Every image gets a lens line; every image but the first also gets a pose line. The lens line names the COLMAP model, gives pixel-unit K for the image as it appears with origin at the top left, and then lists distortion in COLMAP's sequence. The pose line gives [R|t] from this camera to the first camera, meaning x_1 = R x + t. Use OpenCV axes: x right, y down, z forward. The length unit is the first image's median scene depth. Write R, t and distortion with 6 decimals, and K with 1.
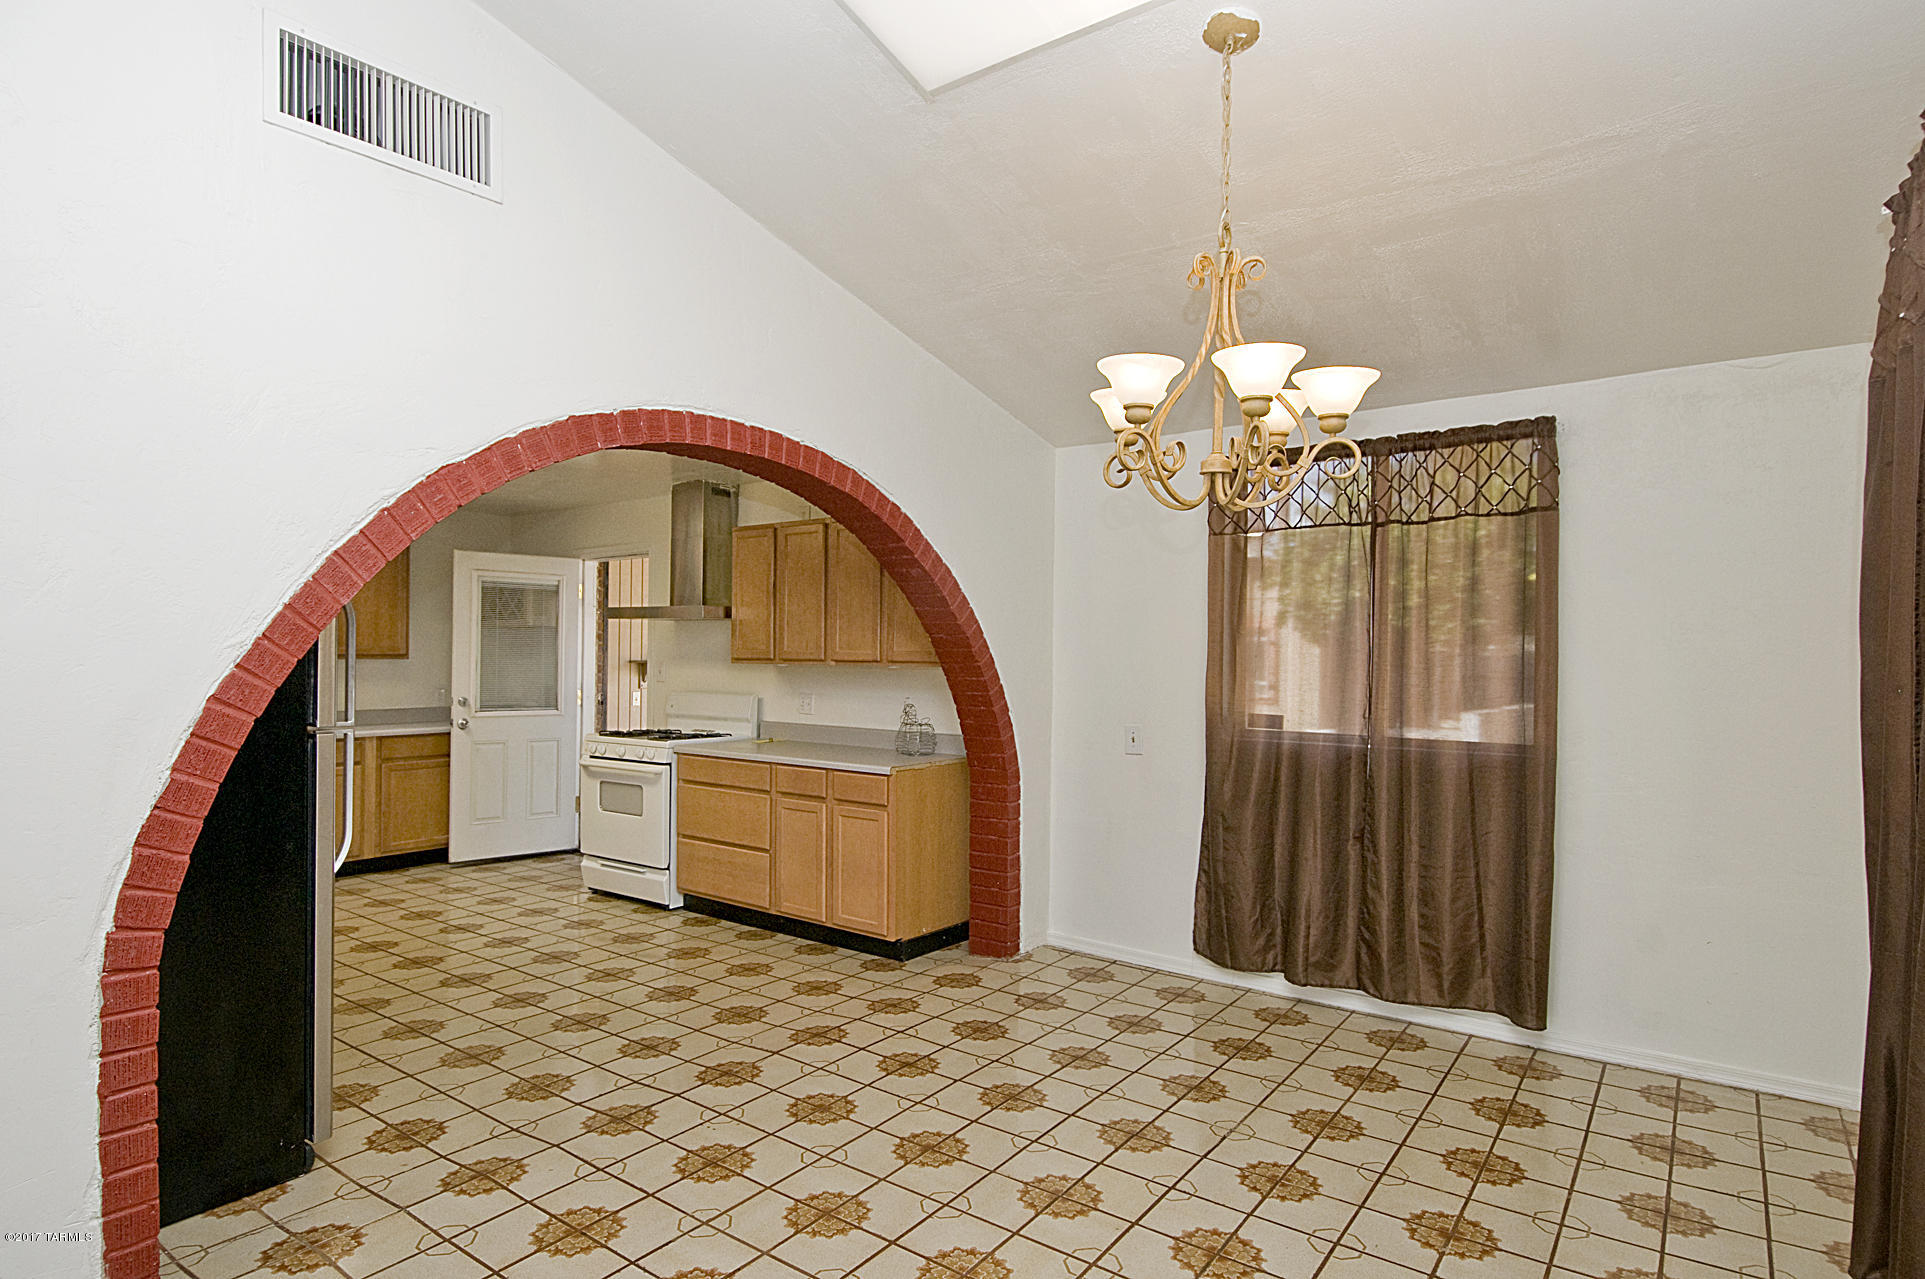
lens RADIAL K [[1054.4, 0, 955.9], [0, 1054.4, 648.5], [0, 0, 1]] dist [-0.001233, -0.001580]
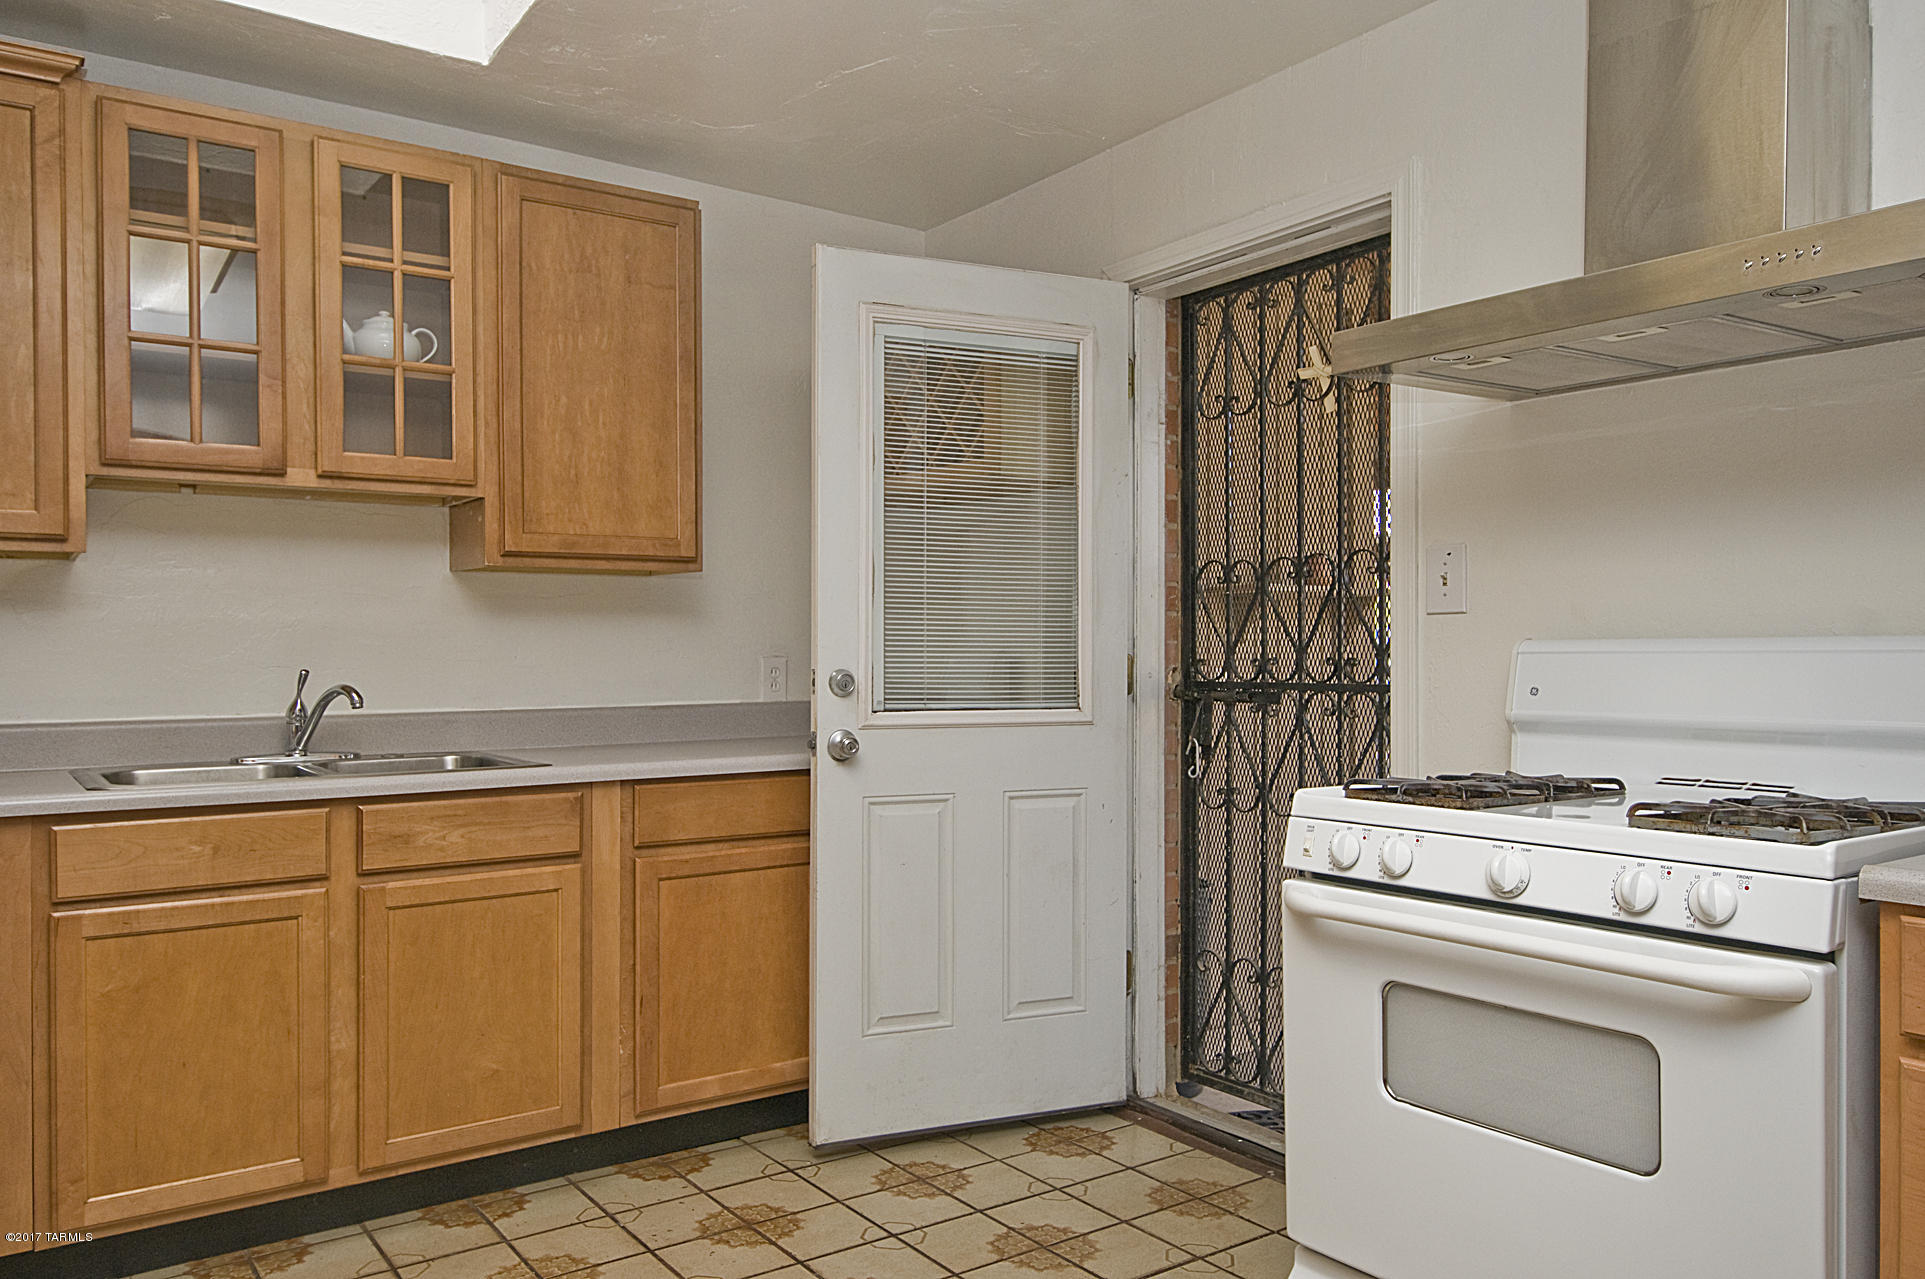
lens RADIAL K [[1411.2, 0, 959.0], [0, 1411.2, 652.8], [0, 0, 1]] dist [0.035628, -0.013918]
pose [[0.945676, -0.013508, -0.324829, -0.371465], [0.015396, 0.999876, 0.003243, 0.052894], [0.324745, -0.008068, 0.945767, 0.759637]]
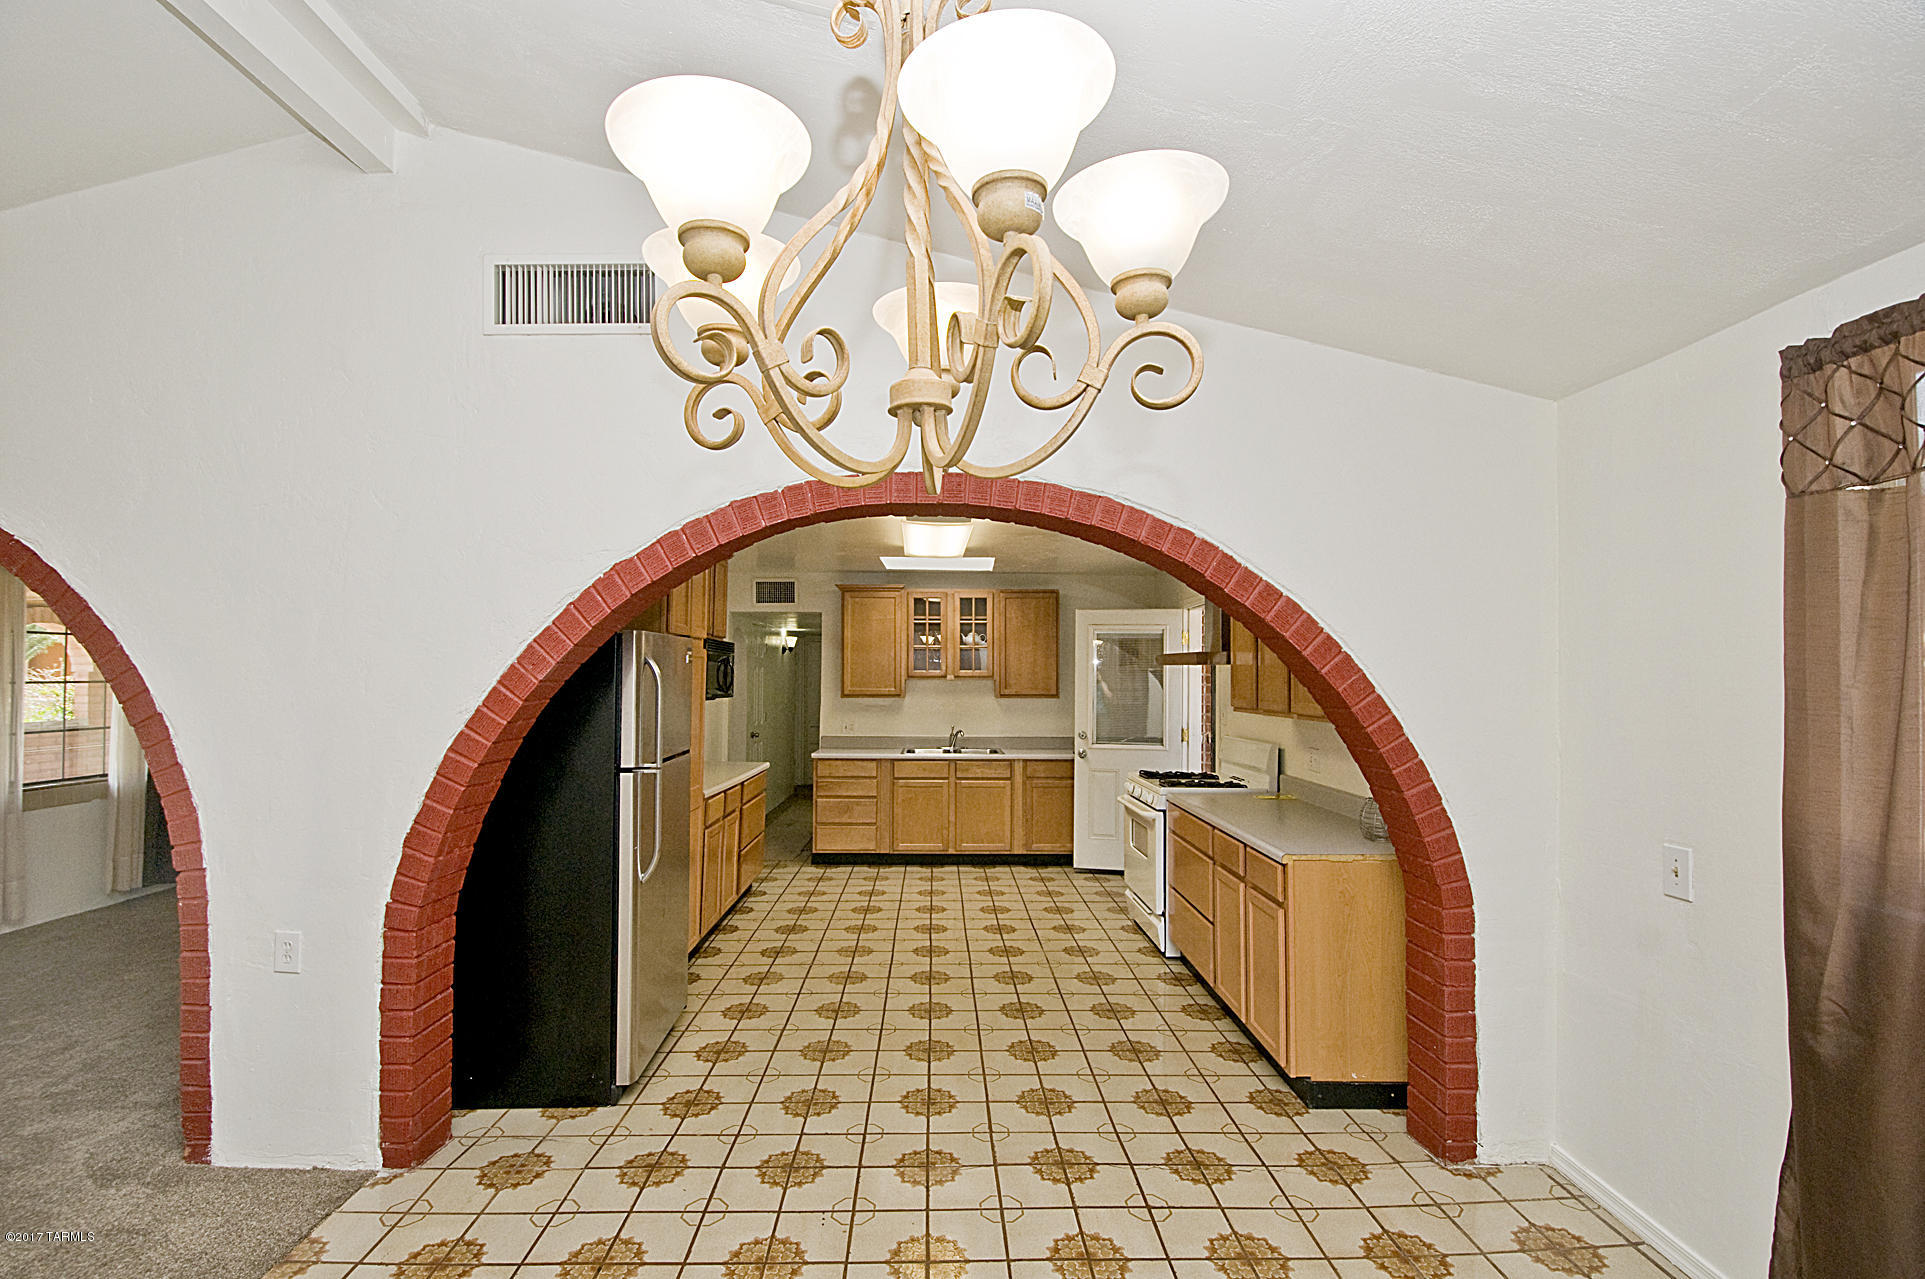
lens RADIAL K [[844.2, 0, 966.2], [0, 844.2, 646.0], [0, 0, 1]] dist [-0.002228, -0.009714]
pose [[0.606358, -0.032242, -0.794538, 0.297298], [0.004987, 0.999312, -0.036746, -0.021789], [0.795176, 0.018318, 0.606101, 0.409421]]
